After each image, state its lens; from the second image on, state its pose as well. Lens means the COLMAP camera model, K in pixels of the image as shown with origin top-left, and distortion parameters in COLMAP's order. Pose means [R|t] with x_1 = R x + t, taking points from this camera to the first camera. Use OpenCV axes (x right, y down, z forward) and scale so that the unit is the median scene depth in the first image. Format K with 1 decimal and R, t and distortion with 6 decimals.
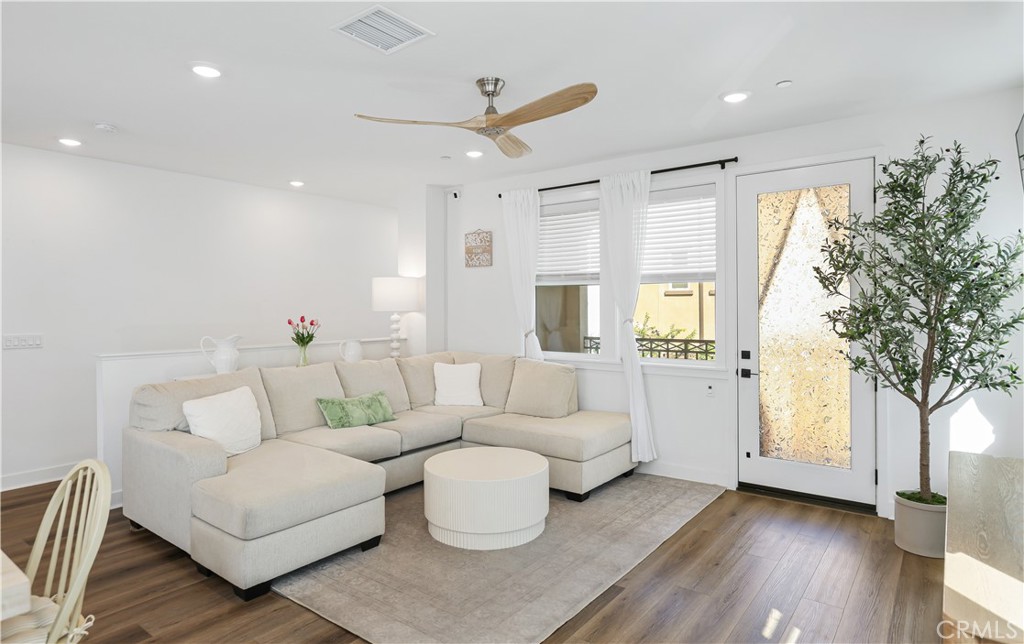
lens RADIAL K [[581.7, 0, 512.9], [0, 581.7, 312.7], [0, 0, 1]] dist [0.003437, 0.000421]
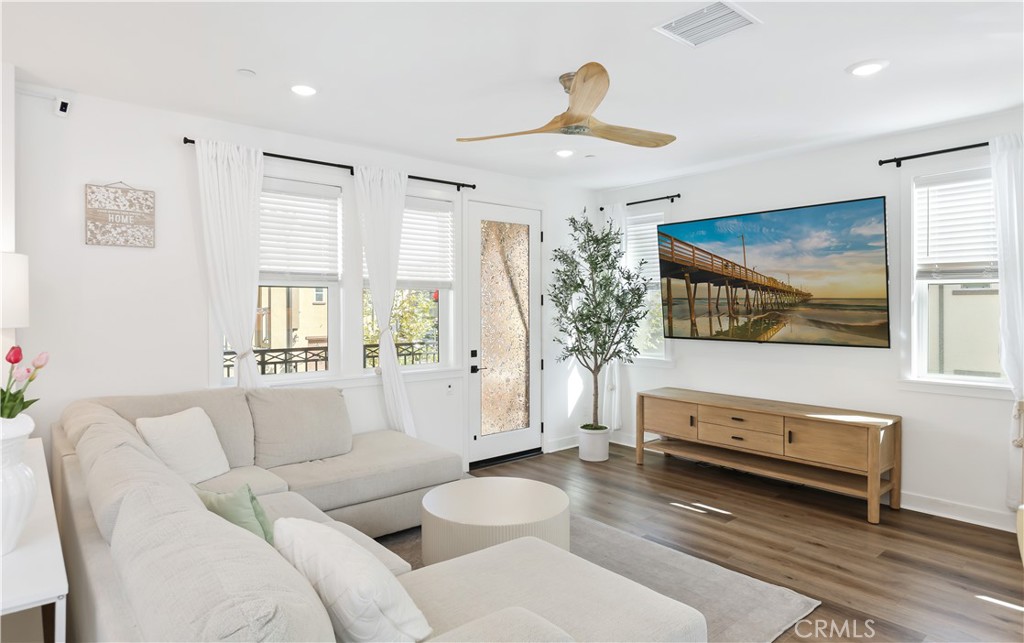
lens RADIAL K [[581.7, 0, 512.4], [0, 581.7, 319.6], [0, 0, 1]] dist [0.003437, 0.000421]
pose [[0.220493, -0.019810, 0.975187, -0.677751], [0.008836, 0.999793, 0.018312, -0.016308], [-0.975348, 0.004579, 0.220623, 0.611450]]
